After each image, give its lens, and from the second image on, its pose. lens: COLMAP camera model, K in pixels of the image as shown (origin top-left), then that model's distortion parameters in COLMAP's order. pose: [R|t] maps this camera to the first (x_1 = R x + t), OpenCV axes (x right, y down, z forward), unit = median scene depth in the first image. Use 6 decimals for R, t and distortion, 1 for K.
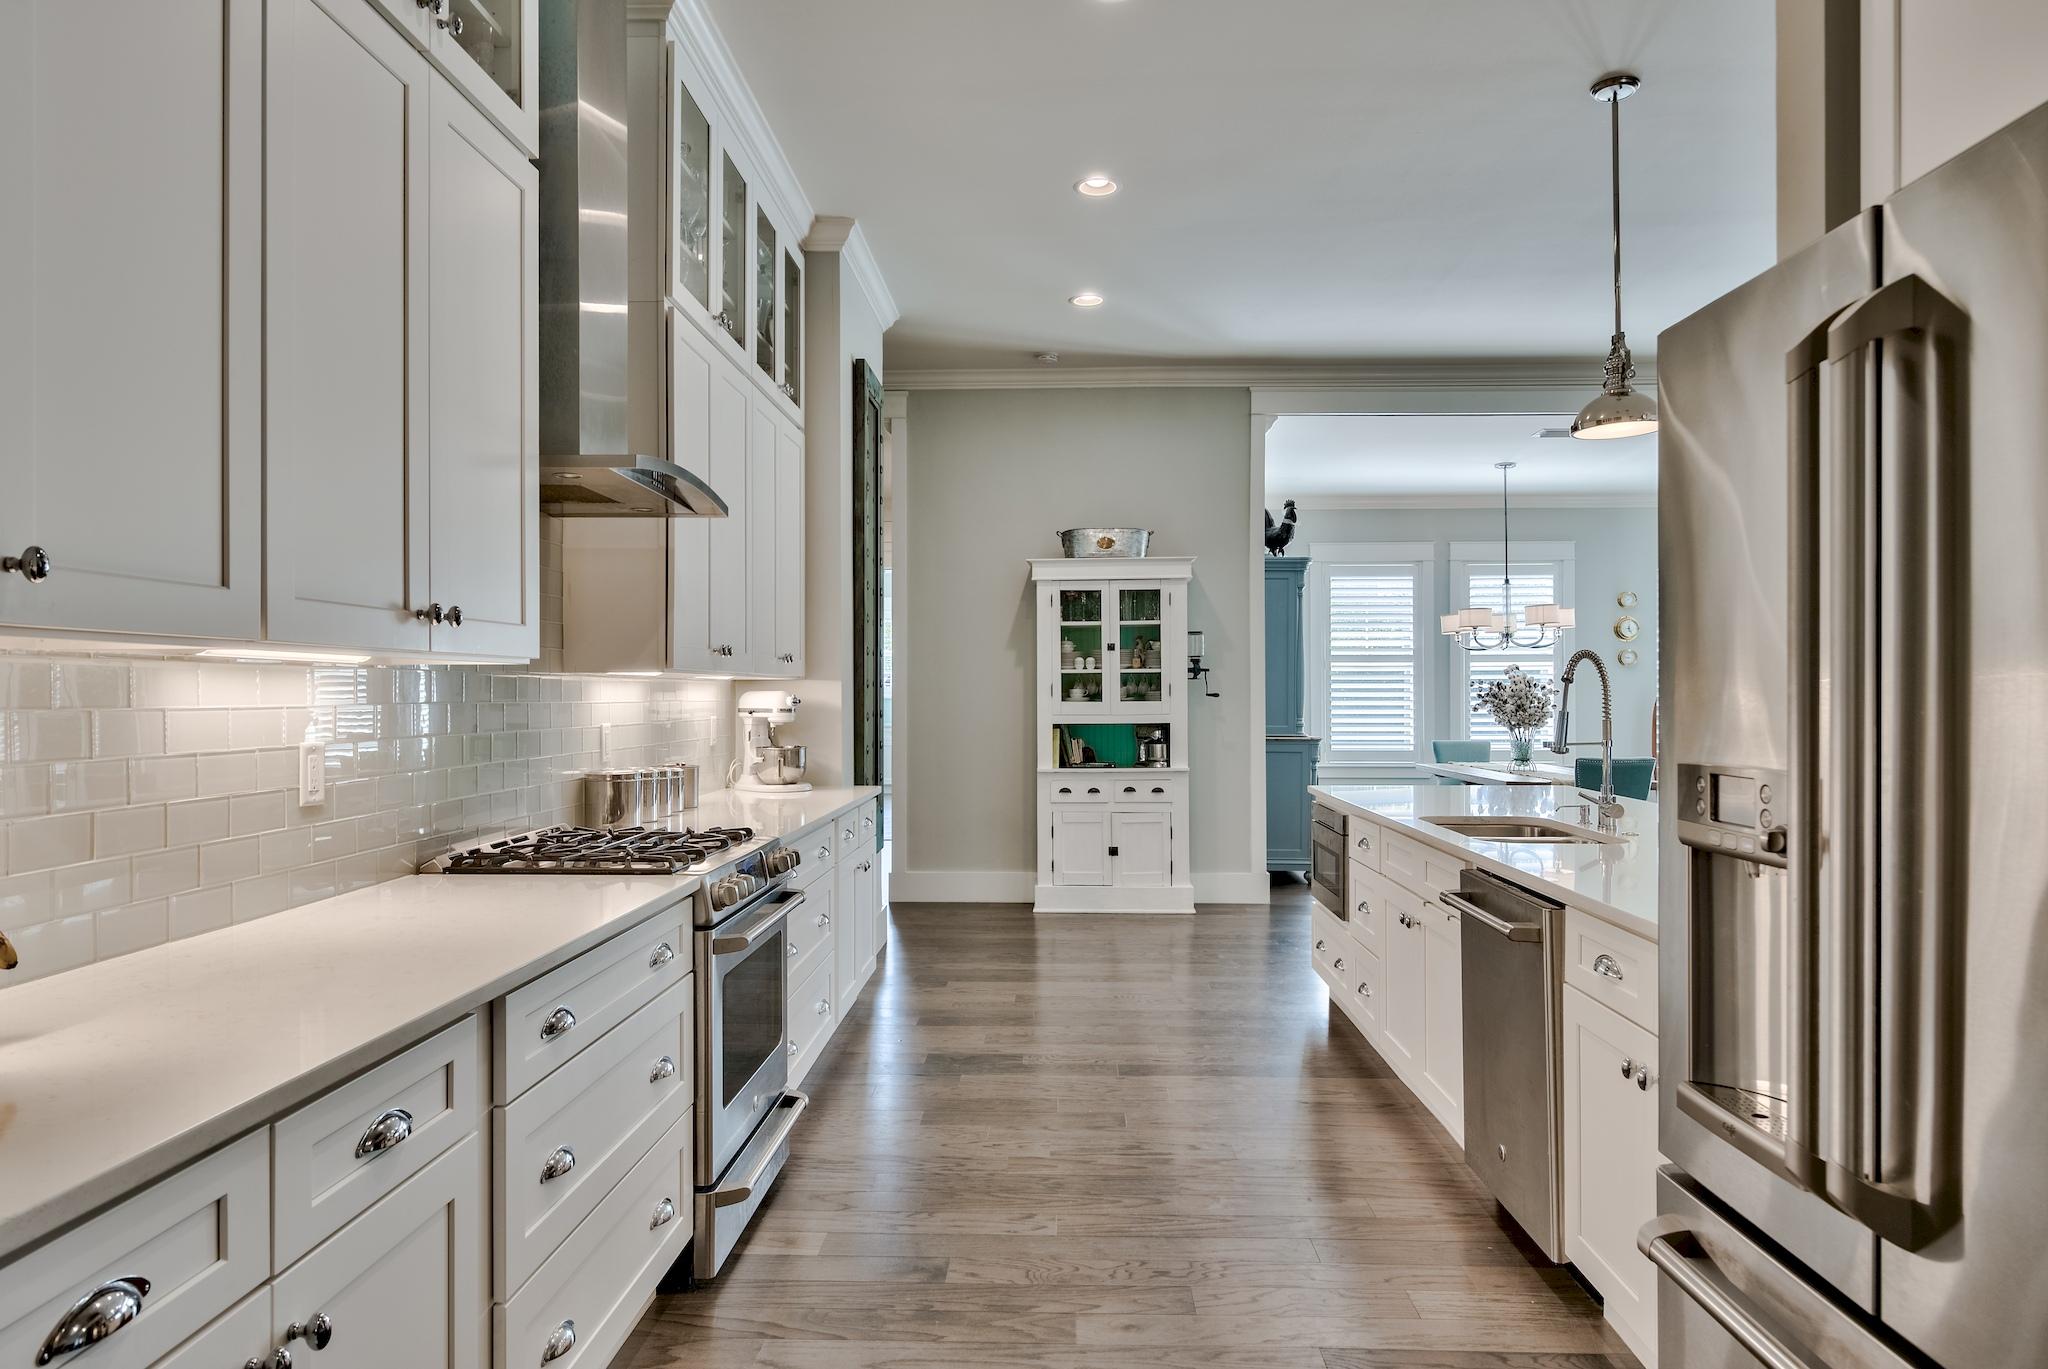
lens RADIAL K [[1288.2, 0, 1025.4], [0, 1288.2, 682.9], [0, 0, 1]] dist [-0.000759, 0.000108]
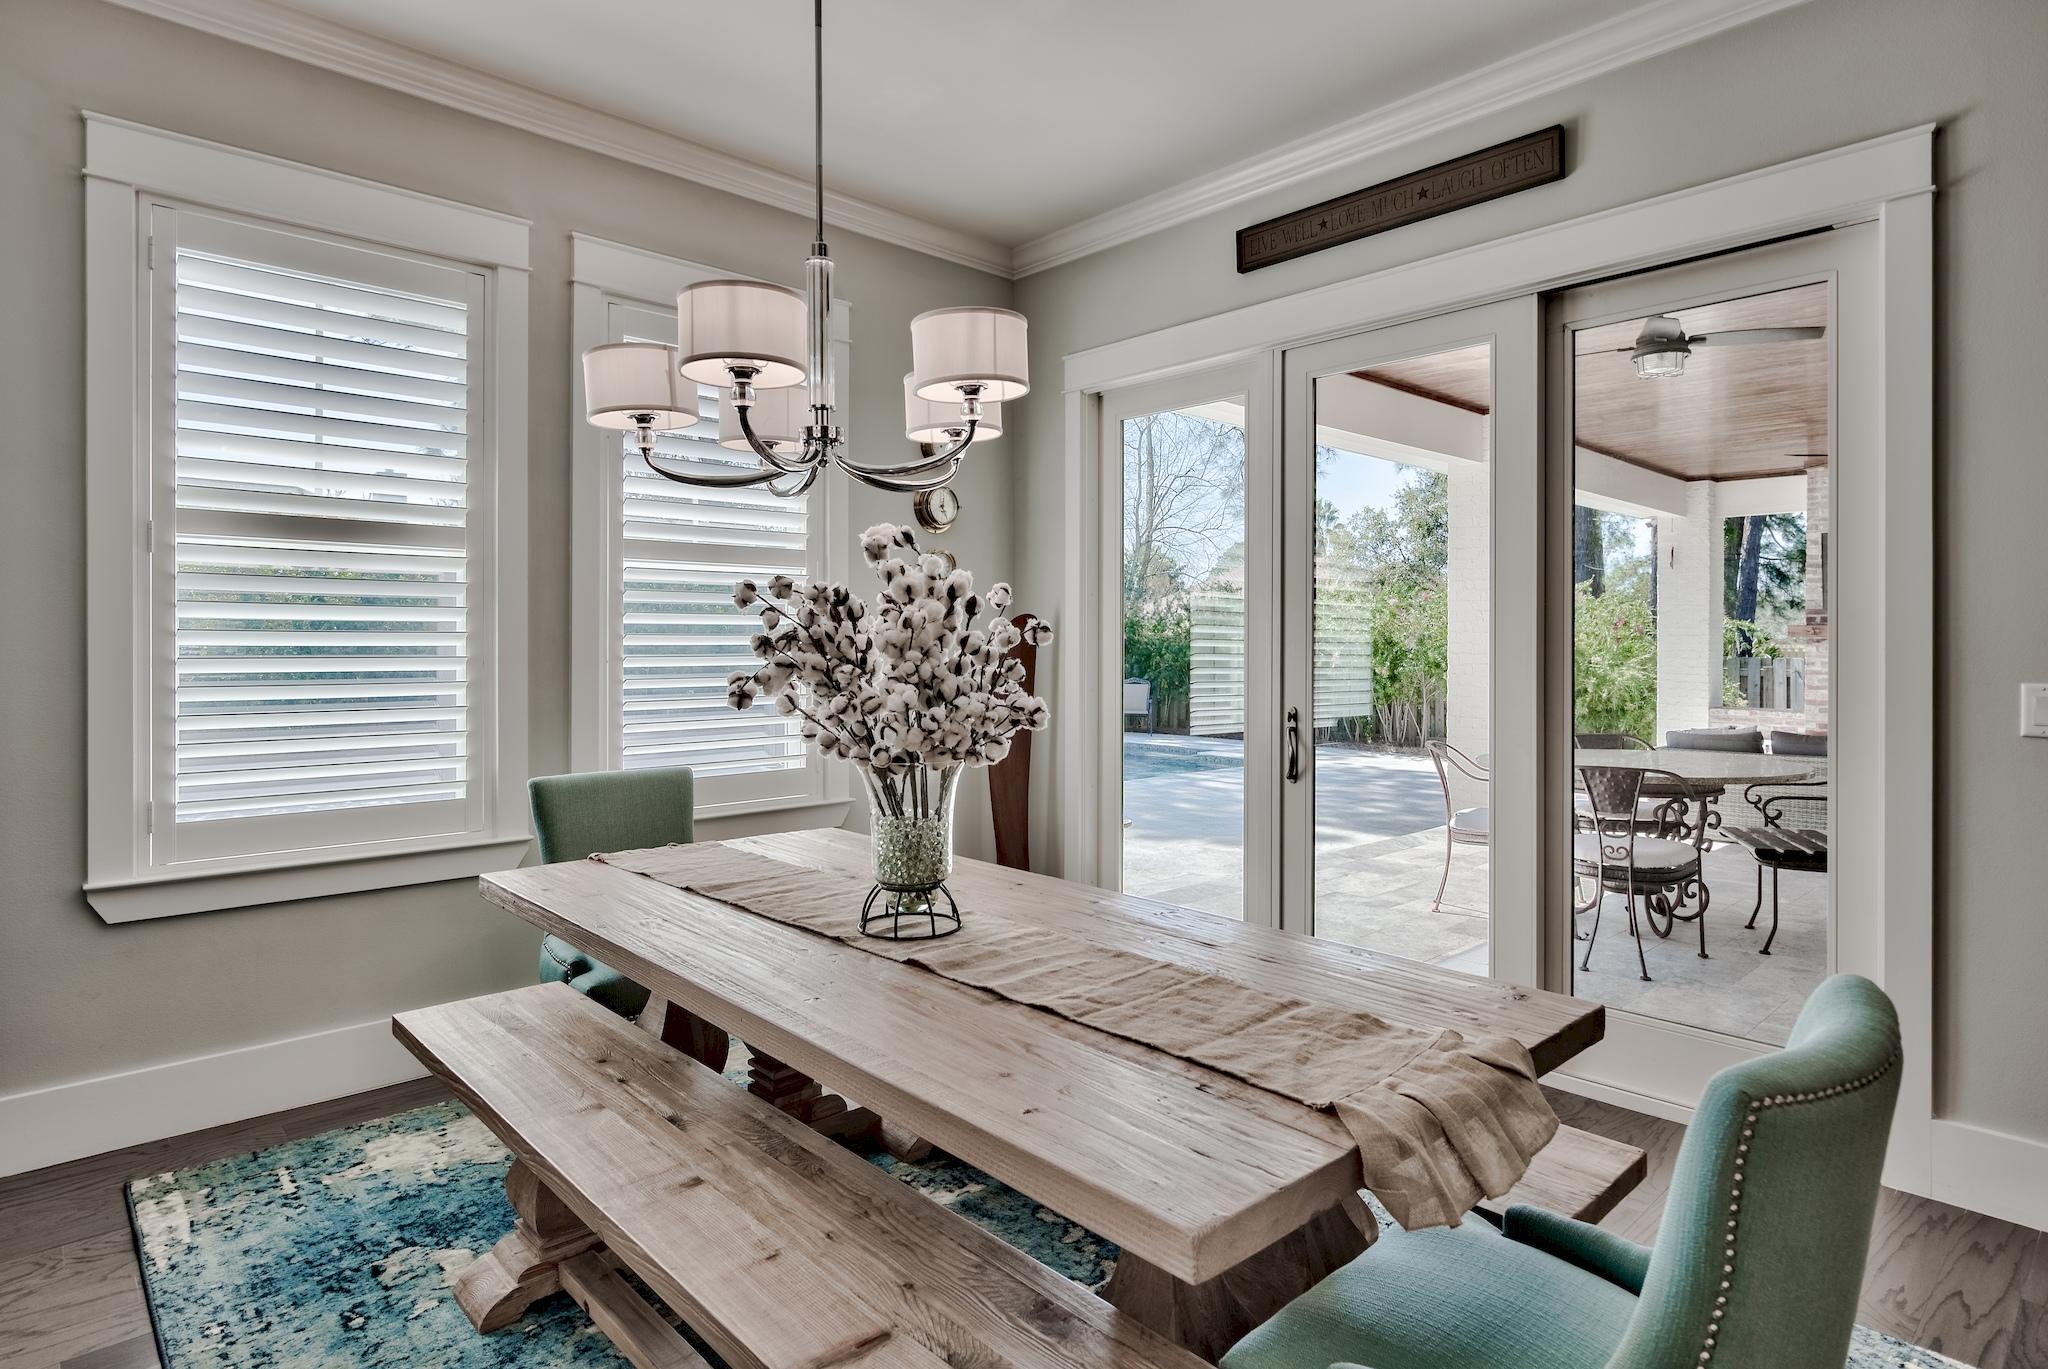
lens RADIAL K [[1089.5, 0, 1033.6], [0, 1089.5, 638.5], [0, 0, 1]] dist [0.008203, -0.001453]
pose [[0.709804, -0.000153, 0.704399, 0.202478], [-0.002544, 0.999993, 0.002782, 0.006970], [-0.704395, -0.003767, 0.709798, 0.684248]]
